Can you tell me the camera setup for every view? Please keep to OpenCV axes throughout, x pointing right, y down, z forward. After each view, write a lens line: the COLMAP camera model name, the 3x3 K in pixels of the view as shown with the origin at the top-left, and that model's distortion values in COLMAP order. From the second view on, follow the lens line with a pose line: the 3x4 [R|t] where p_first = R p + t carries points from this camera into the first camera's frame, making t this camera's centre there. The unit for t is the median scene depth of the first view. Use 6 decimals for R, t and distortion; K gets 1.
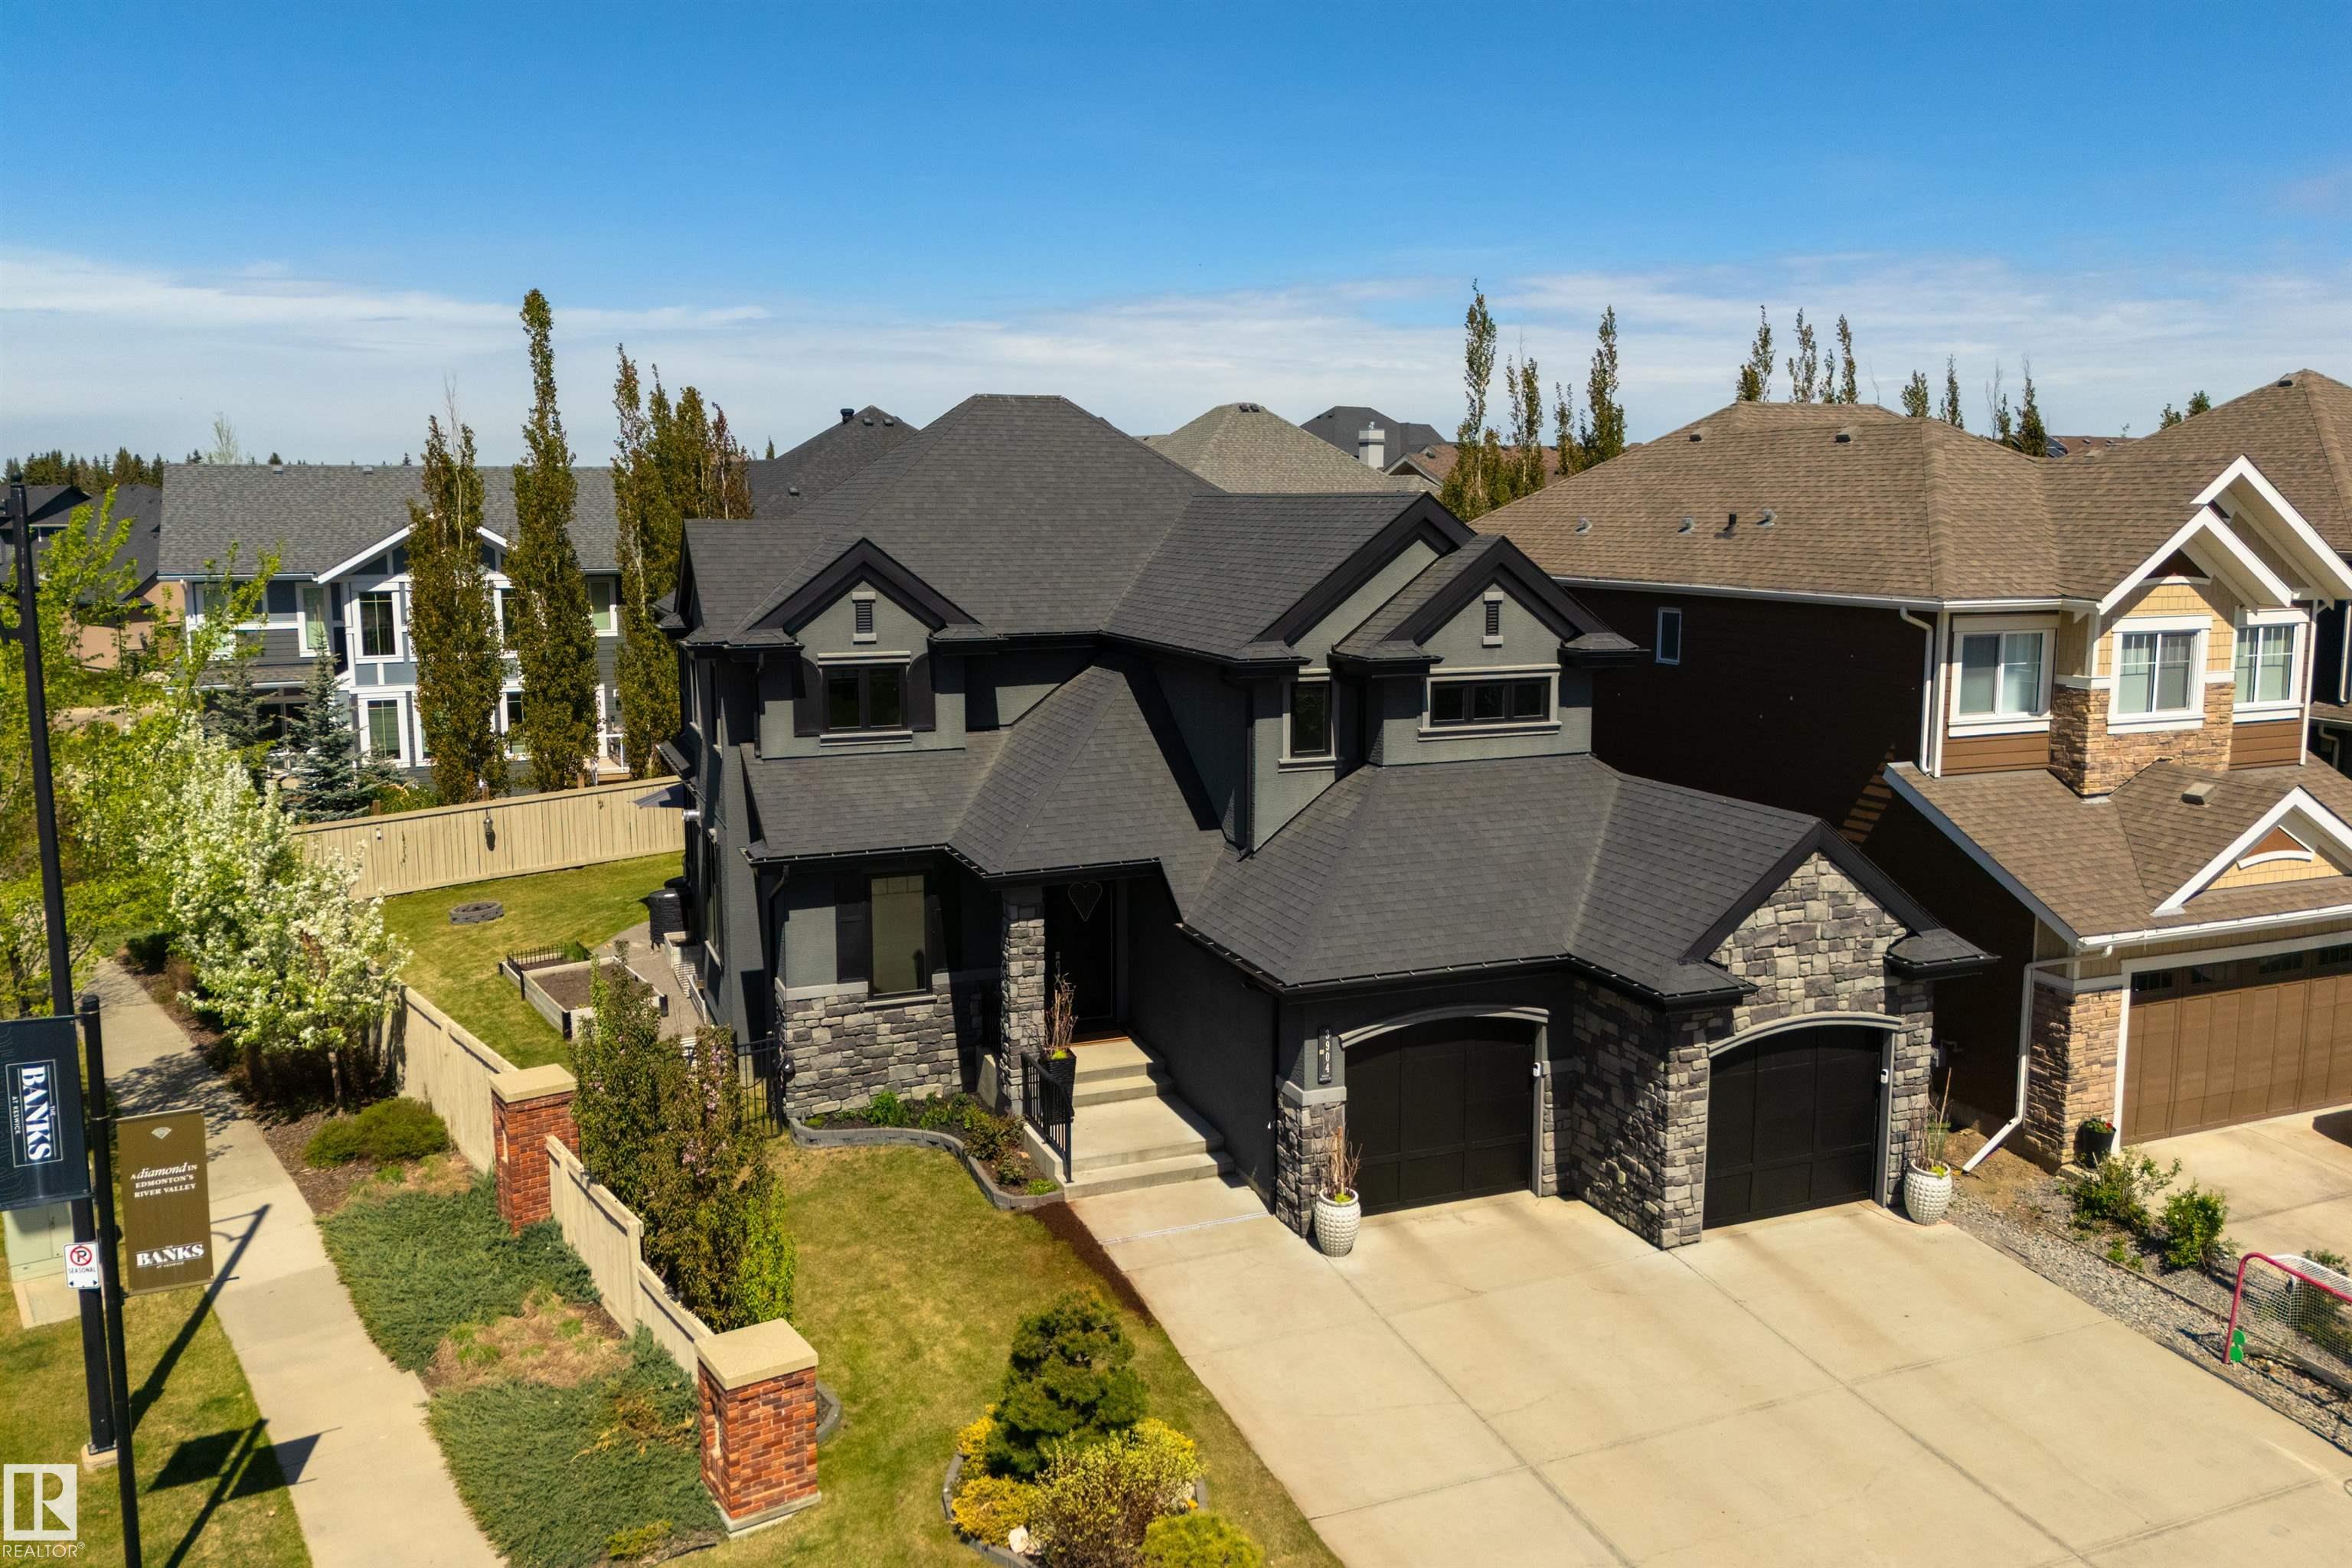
lens RADIAL K [[1777.8, 0, 1176.0], [0, 1777.8, 784.0], [0, 0, 1]] dist [0.000827, 0.000747]
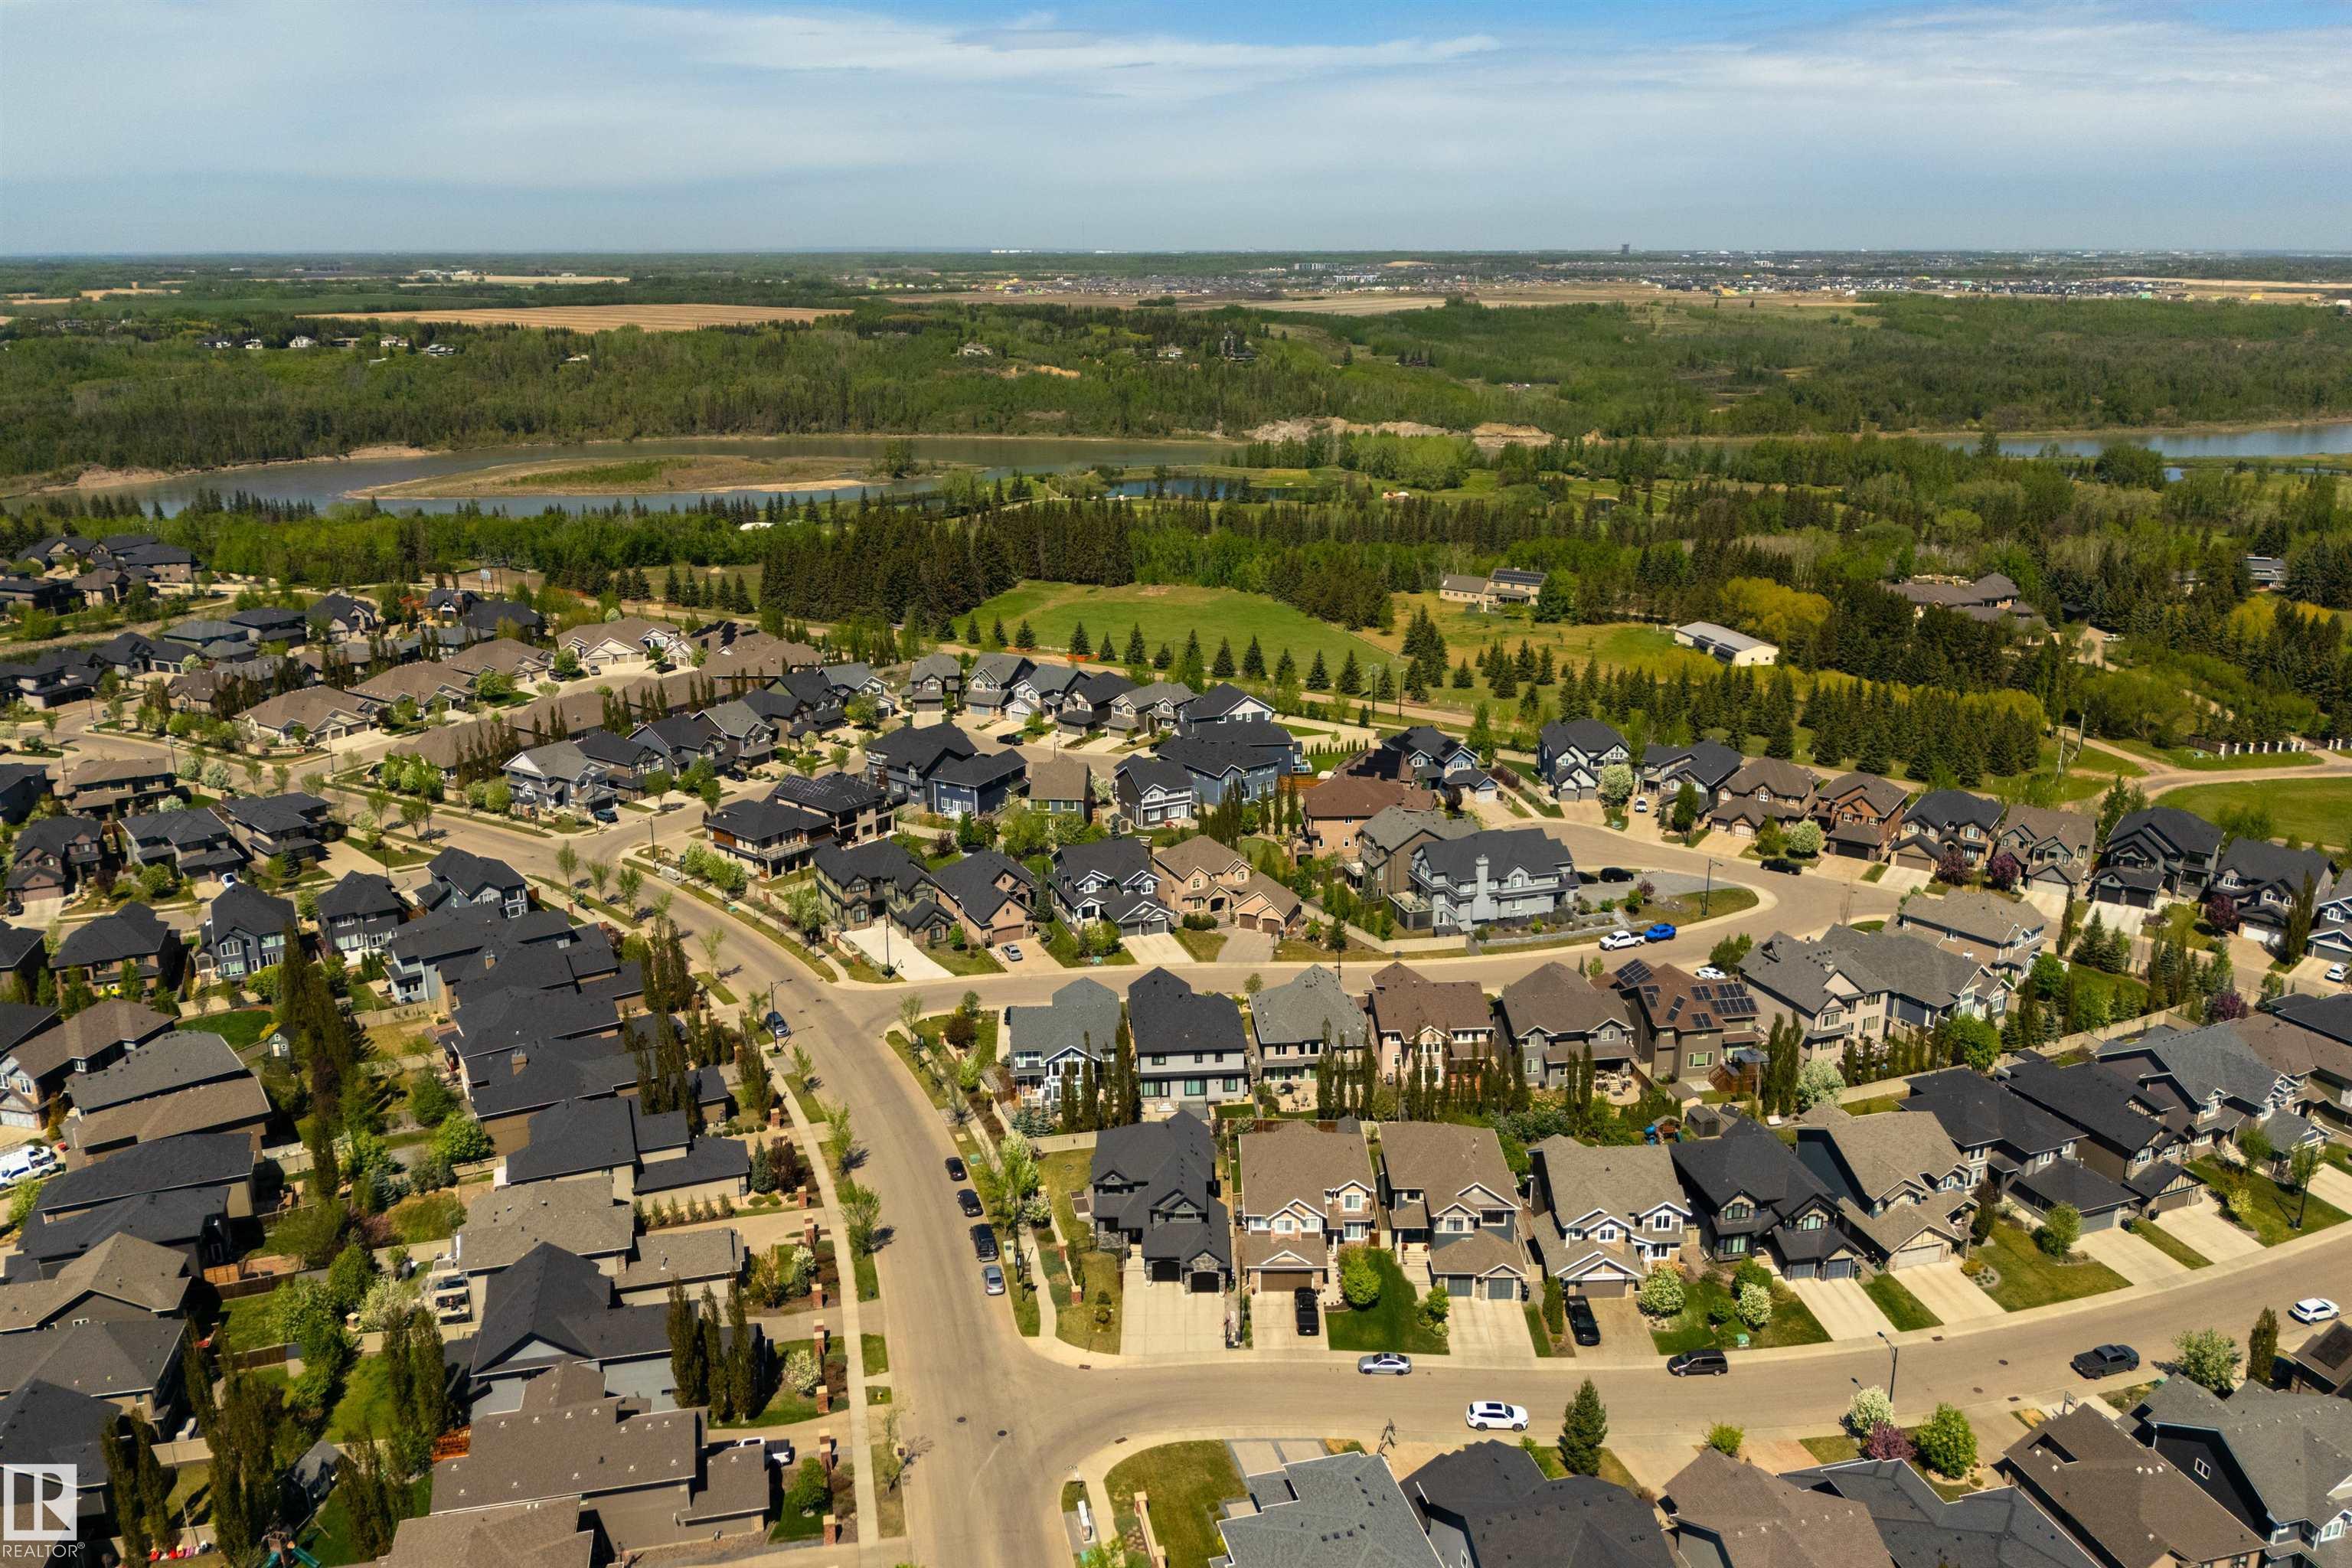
lens RADIAL K [[1777.8, 0, 1176.0], [0, 1777.8, 784.0], [0, 0, 1]] dist [0.000827, 0.000747]
pose [[0.925864, 0.103758, -0.363331, 2.674744], [-0.052254, 0.987480, 0.148840, -2.956194], [0.374226, -0.118820, 0.919694, -5.651723]]
